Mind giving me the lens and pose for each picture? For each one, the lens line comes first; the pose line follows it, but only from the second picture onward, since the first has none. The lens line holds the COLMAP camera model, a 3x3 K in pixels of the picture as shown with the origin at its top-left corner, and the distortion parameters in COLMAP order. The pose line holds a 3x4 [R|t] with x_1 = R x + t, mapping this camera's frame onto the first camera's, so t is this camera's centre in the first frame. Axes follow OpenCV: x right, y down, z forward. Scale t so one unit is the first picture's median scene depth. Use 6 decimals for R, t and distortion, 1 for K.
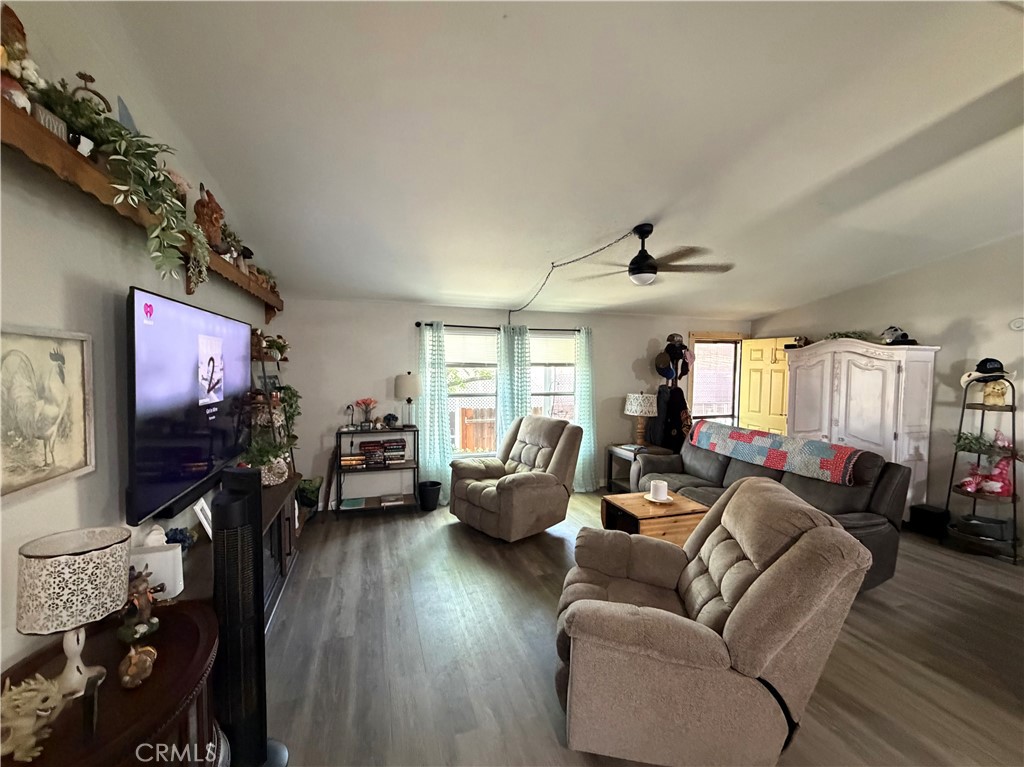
lens RADIAL K [[413.3, 0, 512.1], [0, 413.3, 383.9], [0, 0, 1]] dist [-0.001271, -0.000061]
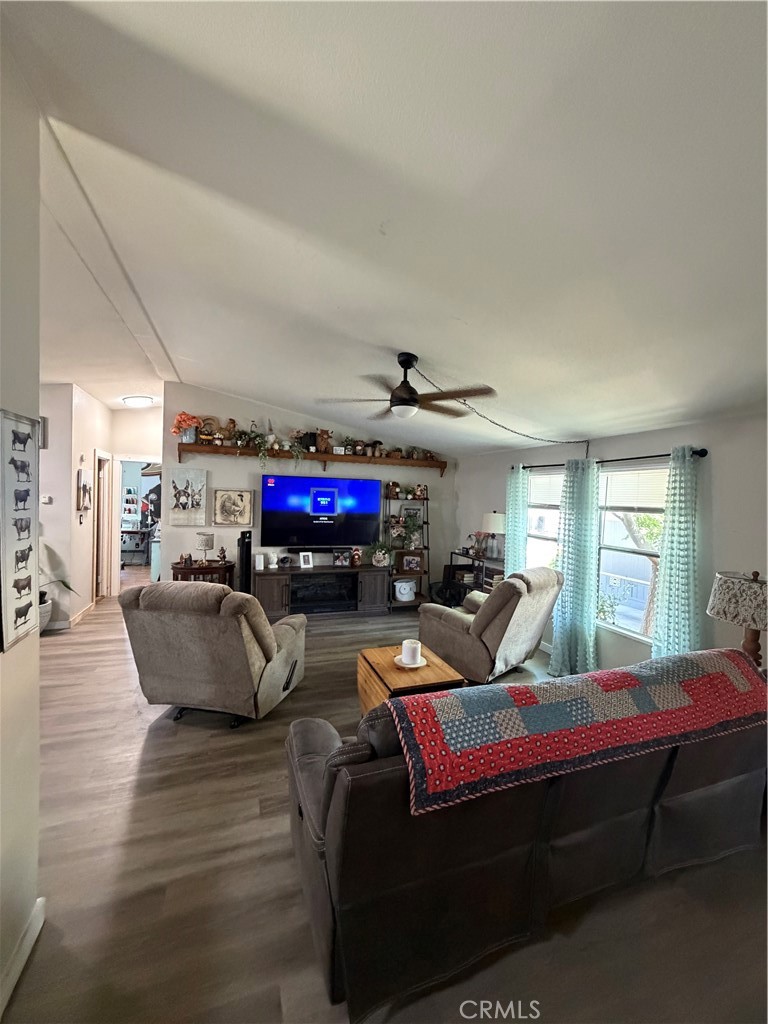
lens RADIAL K [[413.3, 0, 387.8], [0, 413.3, 508.5], [0, 0, 1]] dist [-0.001271, -0.000061]
pose [[0.040163, 0.022410, -0.998942, 0.848995], [-0.073604, 0.997099, 0.019410, -0.034898], [0.996478, 0.072747, 0.041696, 0.638302]]
